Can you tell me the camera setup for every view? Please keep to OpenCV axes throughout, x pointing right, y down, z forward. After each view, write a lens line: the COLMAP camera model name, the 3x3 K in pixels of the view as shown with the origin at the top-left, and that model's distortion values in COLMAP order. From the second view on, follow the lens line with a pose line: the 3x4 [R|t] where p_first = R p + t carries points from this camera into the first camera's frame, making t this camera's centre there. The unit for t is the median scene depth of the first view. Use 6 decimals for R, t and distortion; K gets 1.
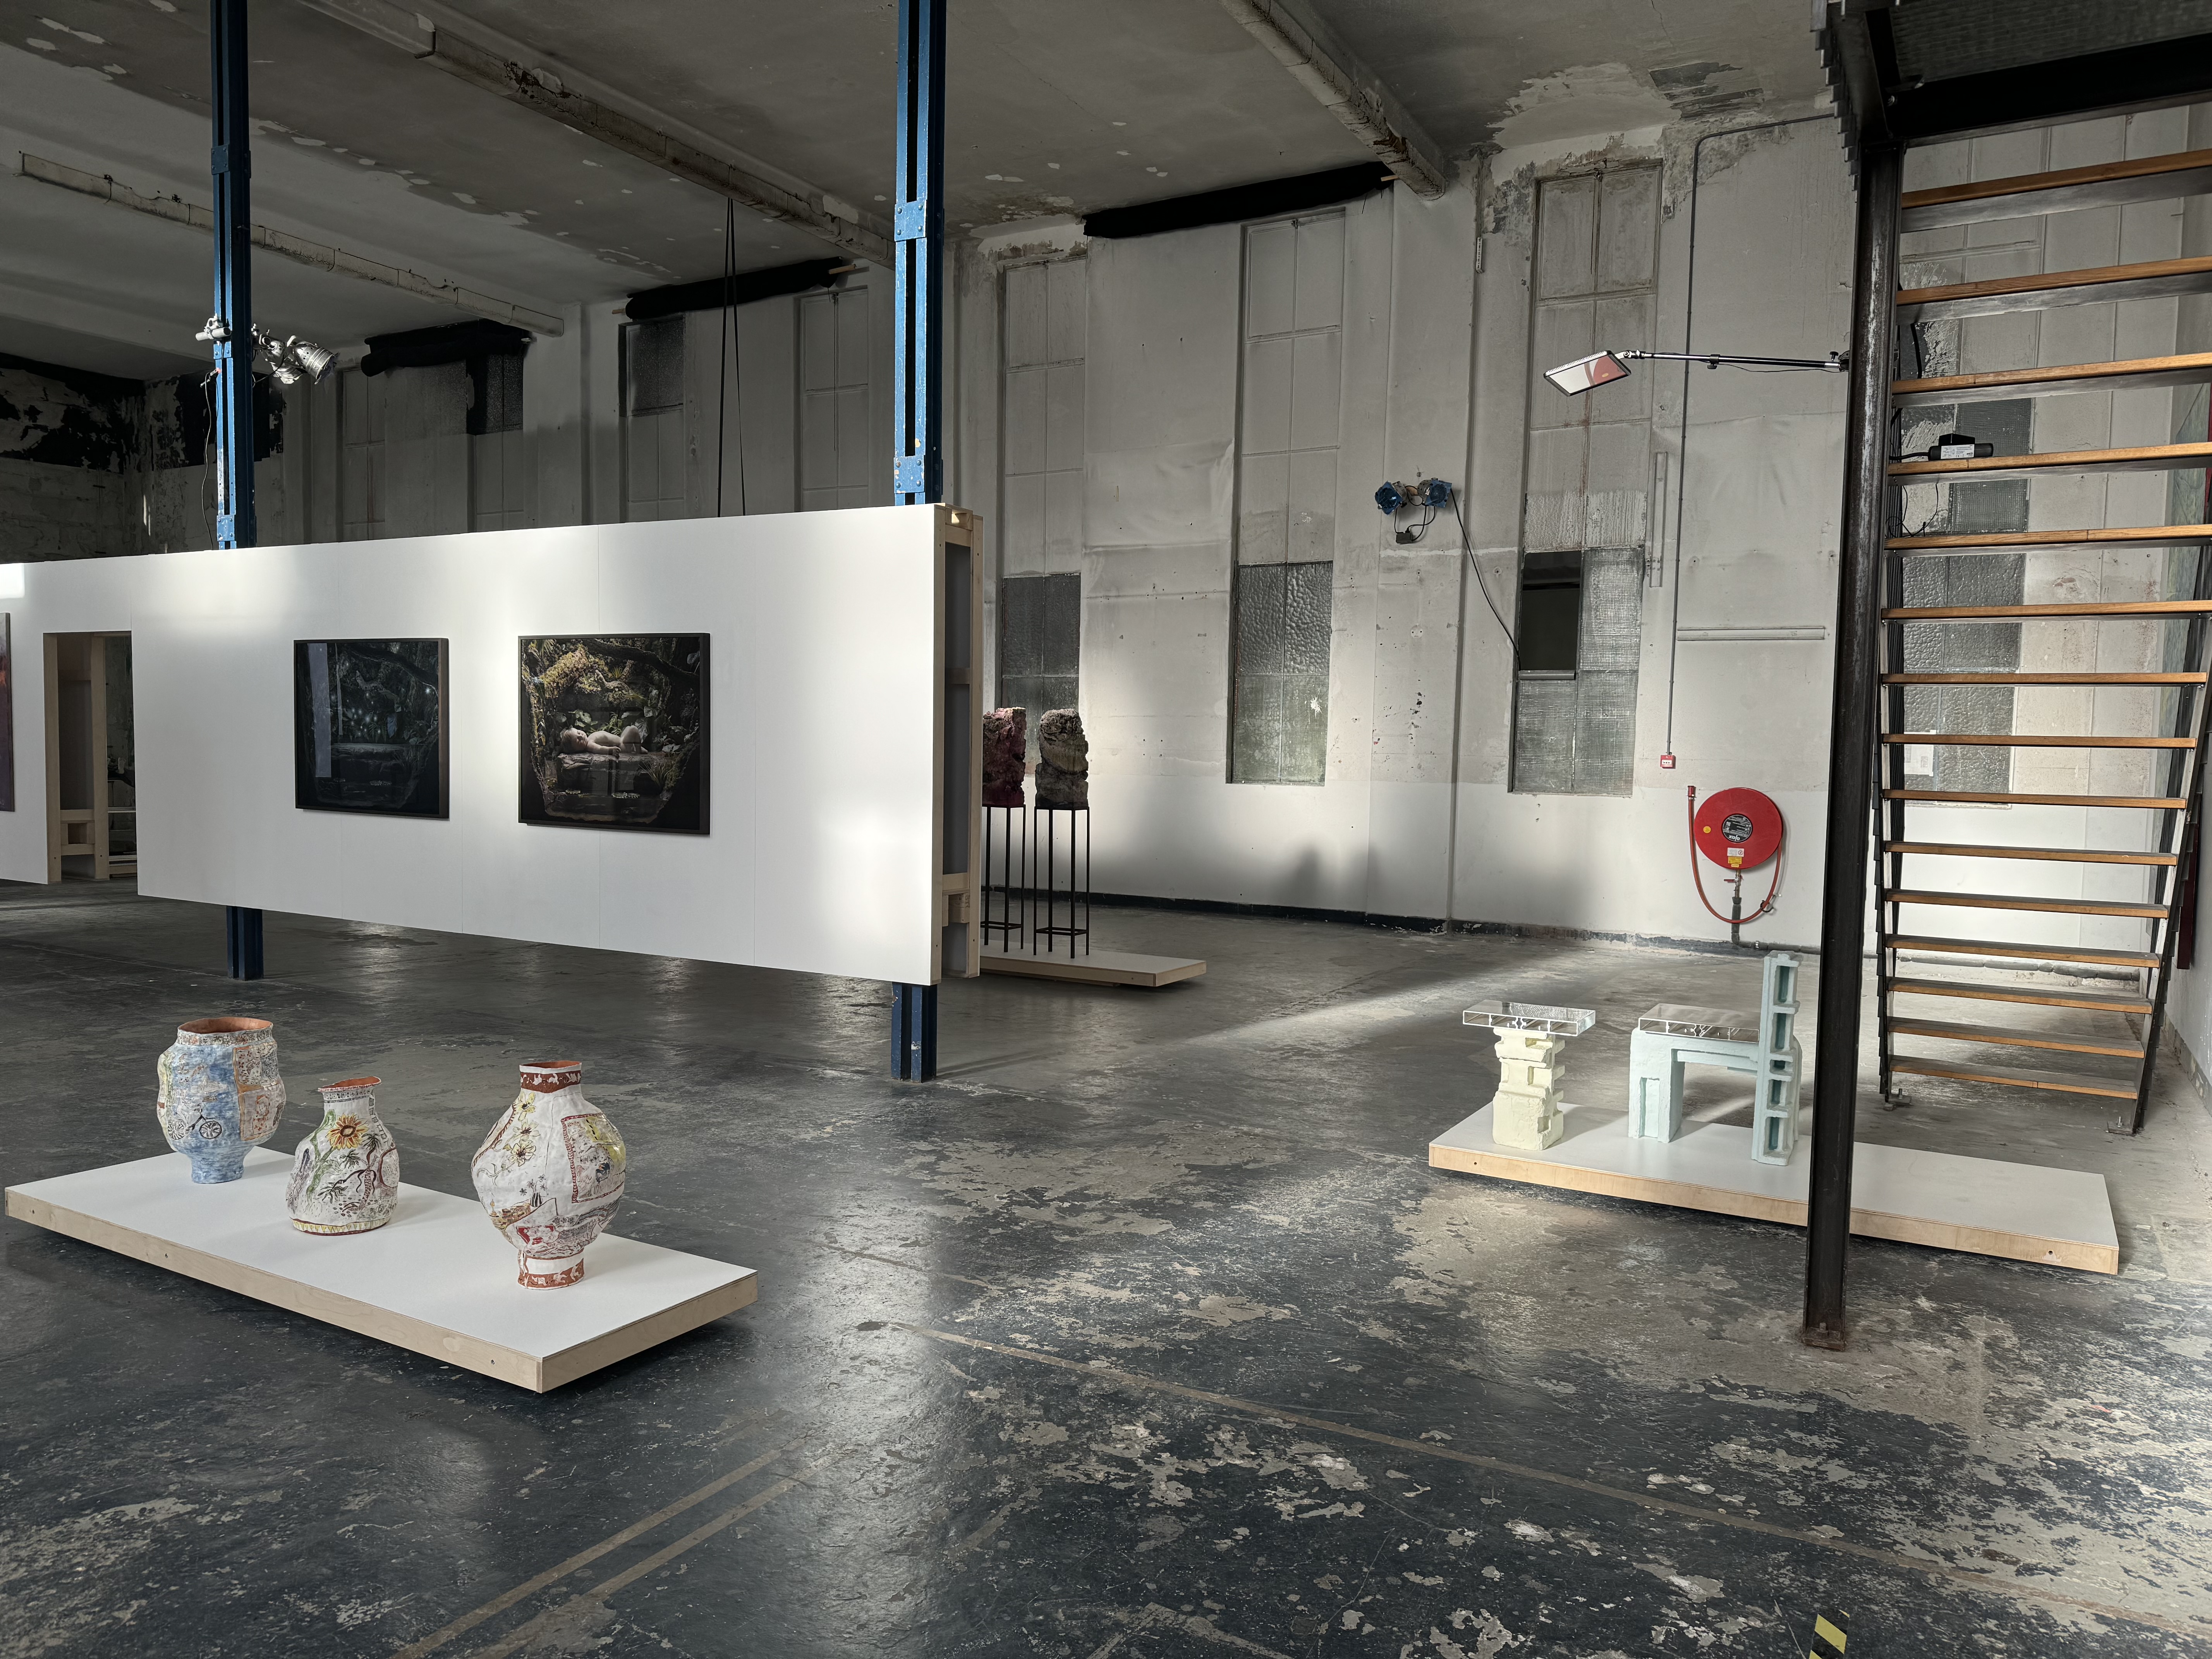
lens RADIAL K [[1537.2, 0, 1110.4], [0, 1537.2, 852.1], [0, 0, 1]] dist [0.104416, -0.215850]
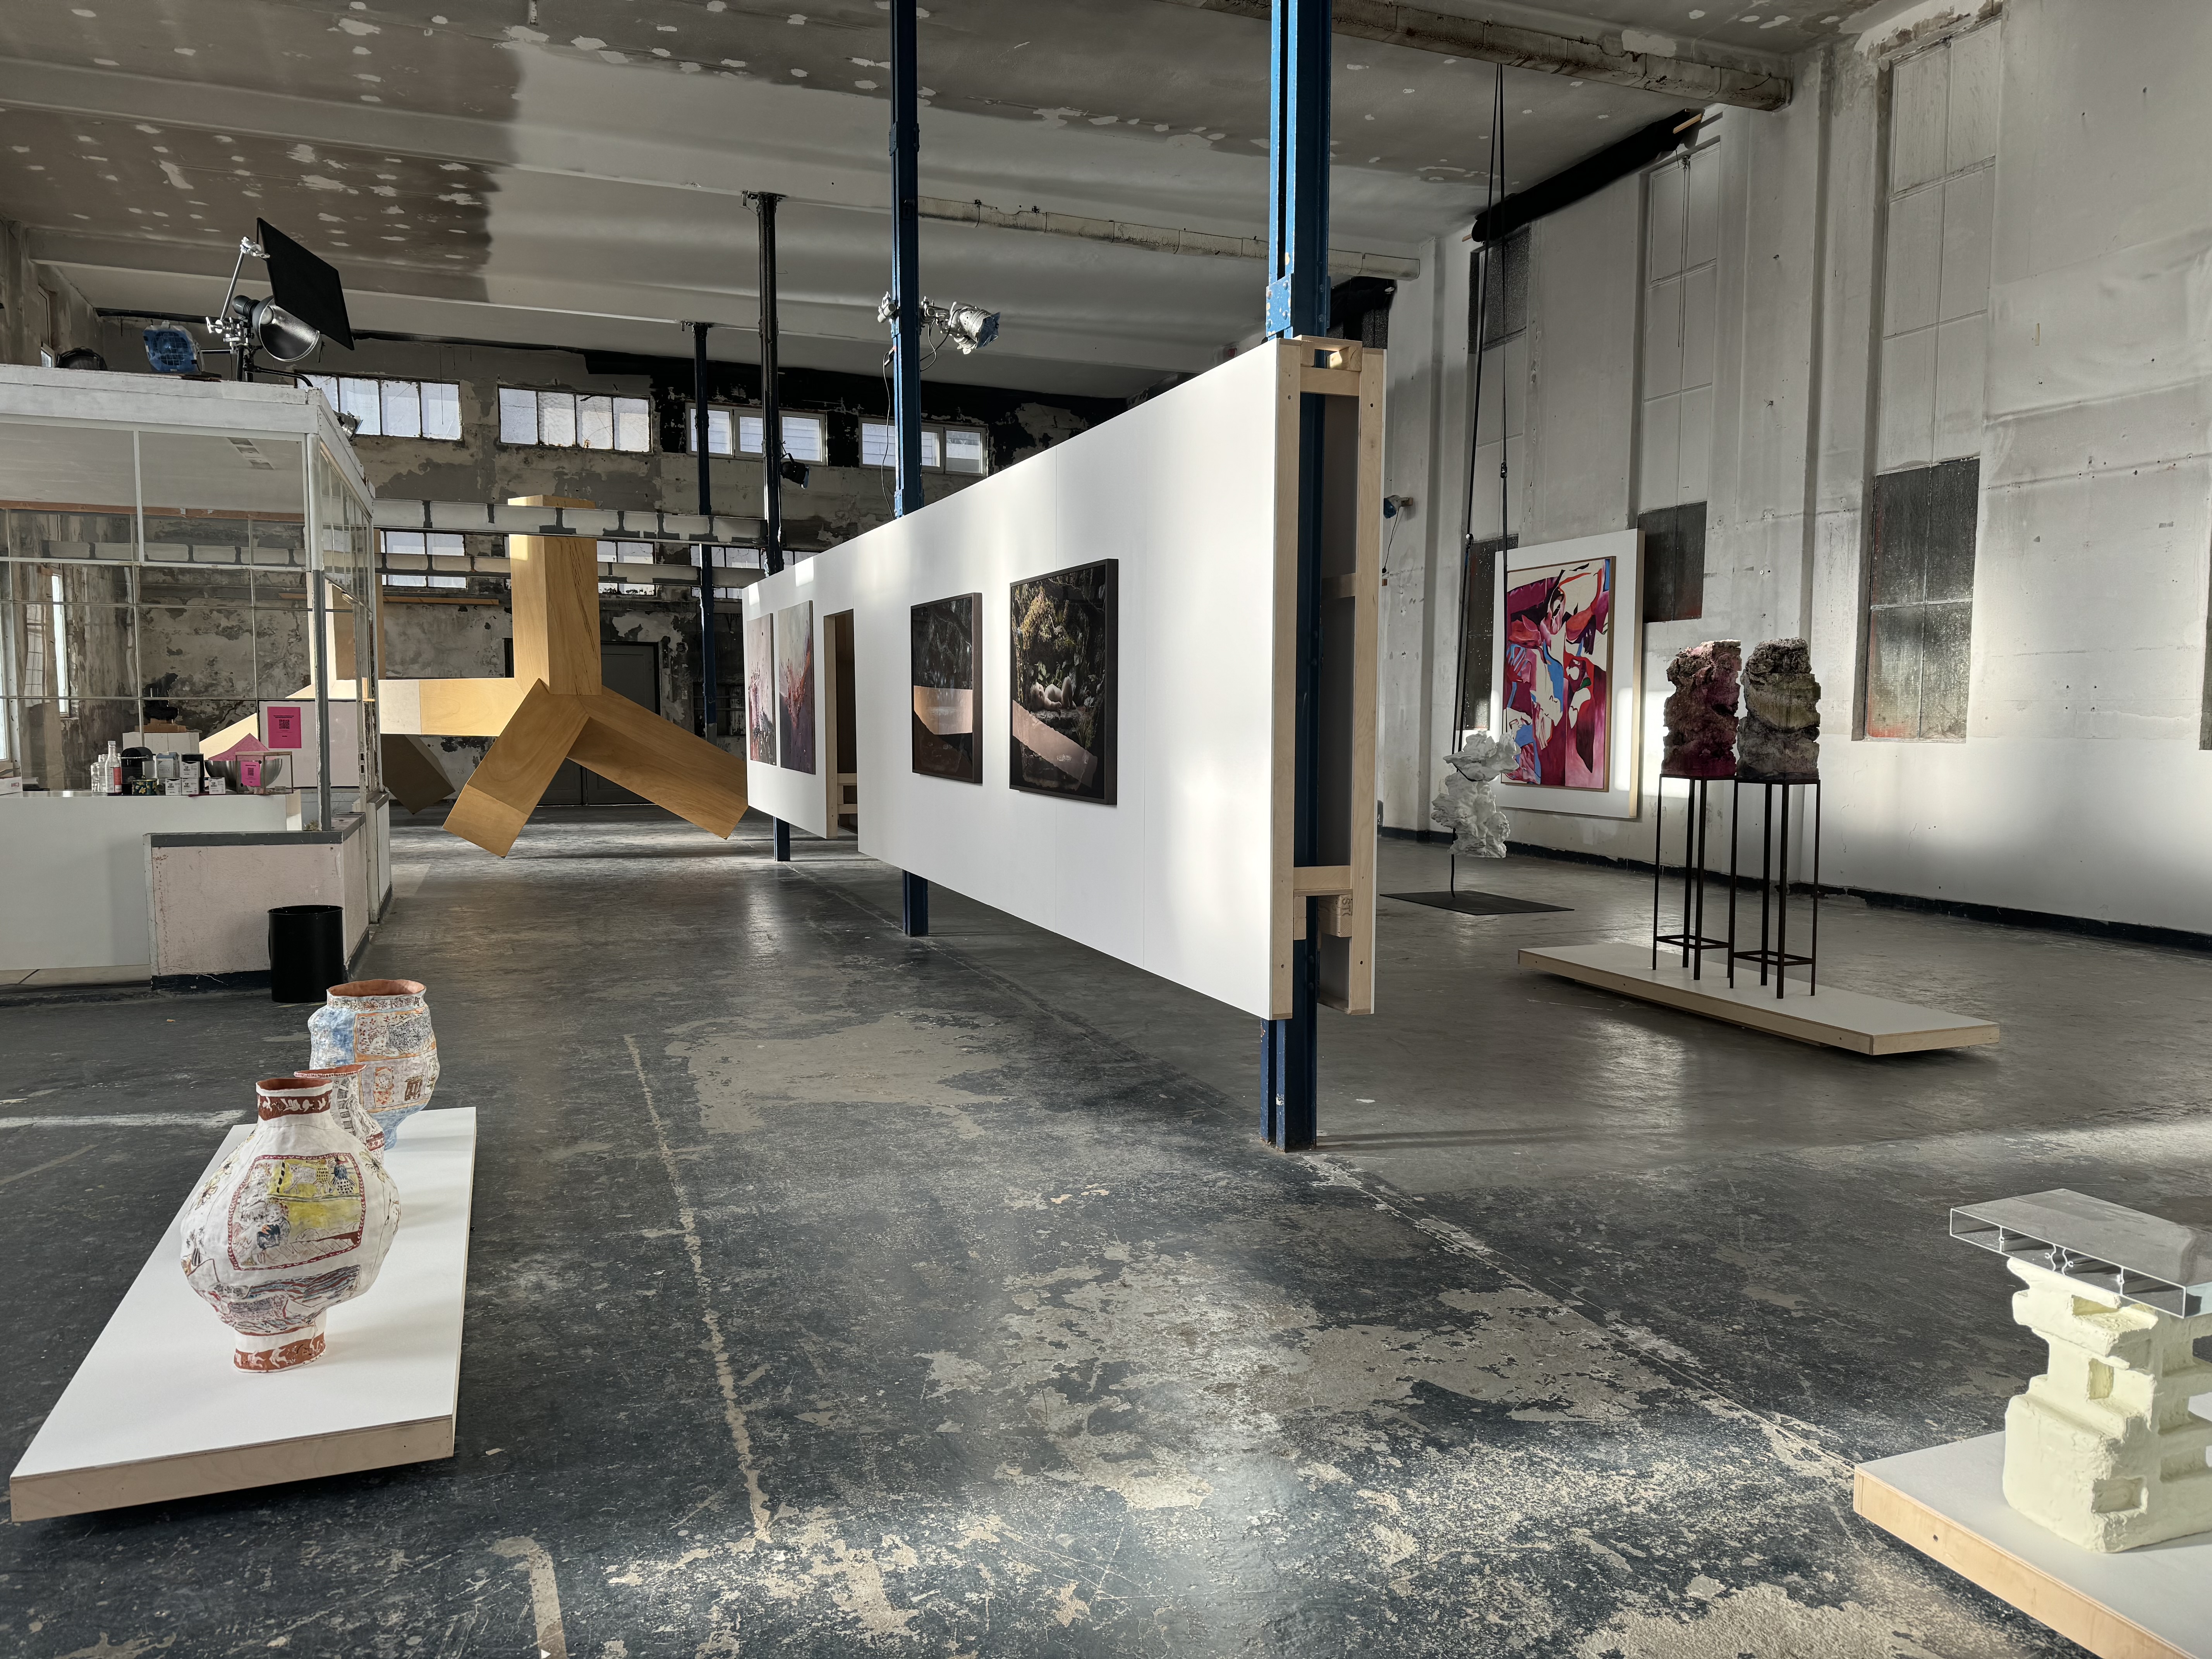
lens RADIAL K [[1539.8, 0, 1106.0], [0, 1539.8, 829.5], [0, 0, 1]] dist [0.068471, -0.091583]
pose [[0.772202, 0.031004, -0.634620, 0.187833], [-0.030941, 0.999459, 0.011179, -0.005348], [0.634623, 0.011004, 0.772744, 0.271224]]
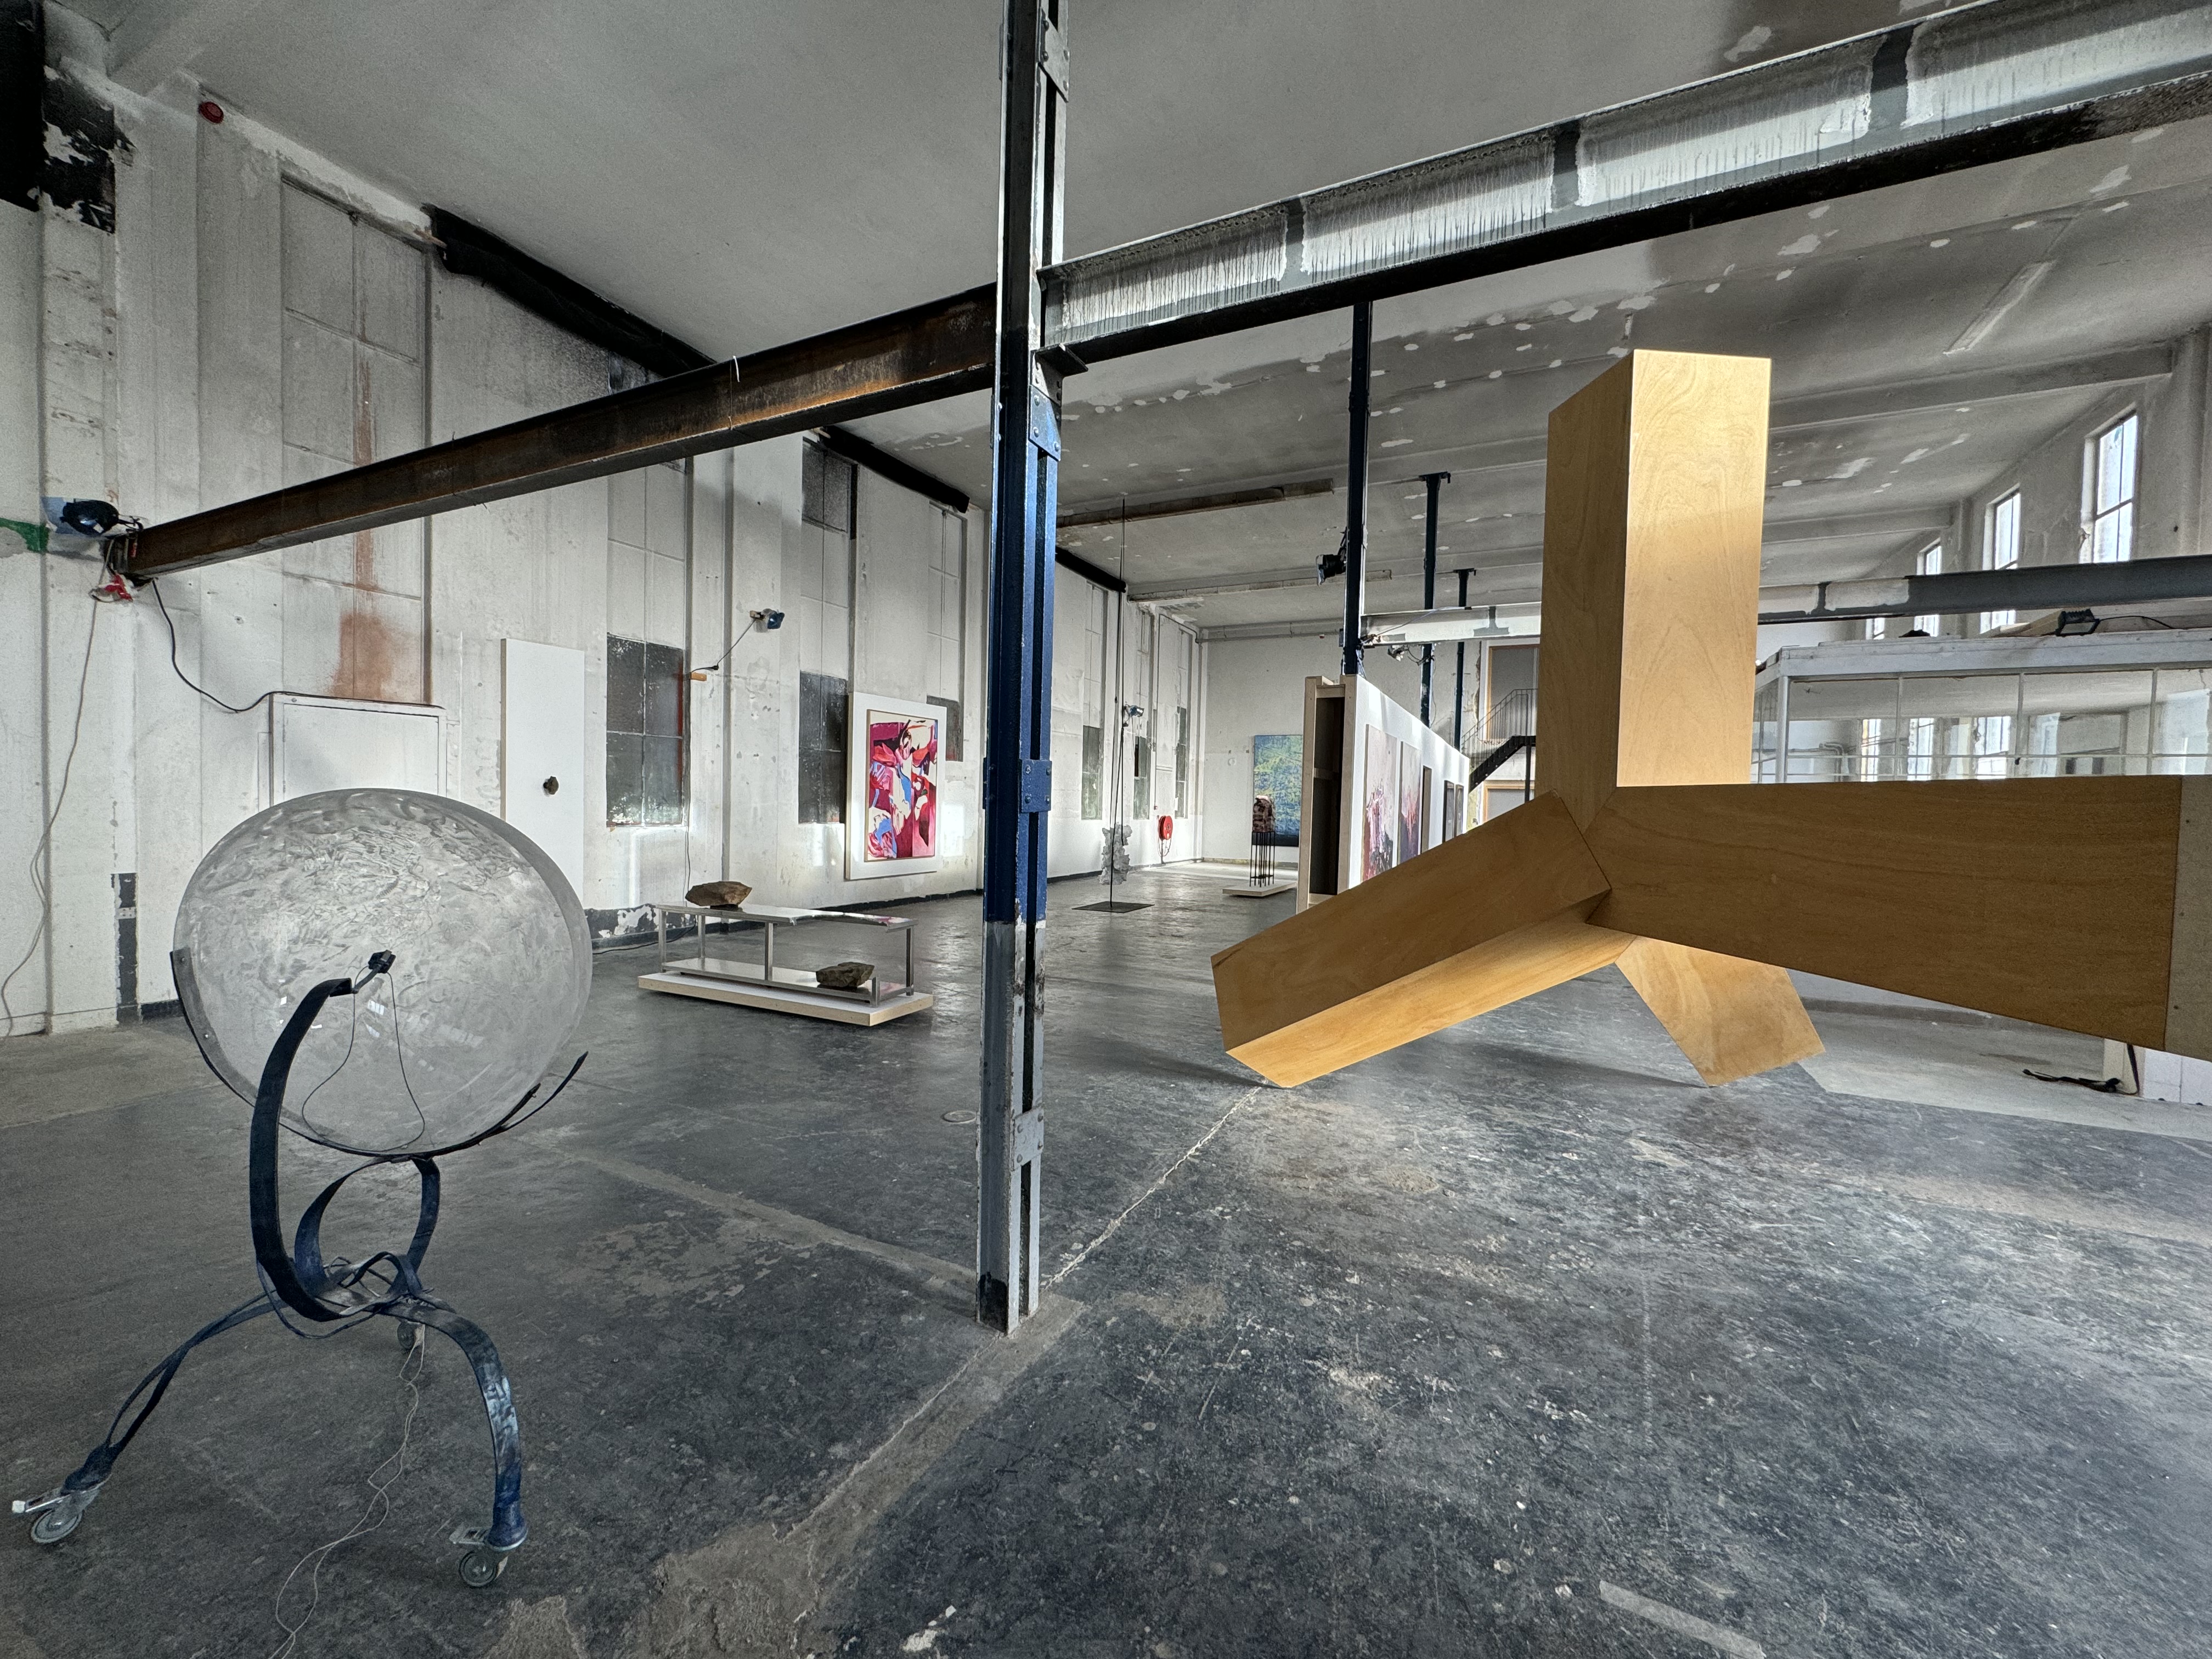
lens RADIAL K [[879.6, 0, 1106.0], [0, 879.6, 829.5], [0, 0, 1]] dist [-0.000736, -0.000081]
pose [[-0.051854, -0.053409, 0.997225, -1.614827], [0.042957, 0.997525, 0.055659, -0.136488], [-0.997730, 0.045724, -0.049431, 1.381274]]
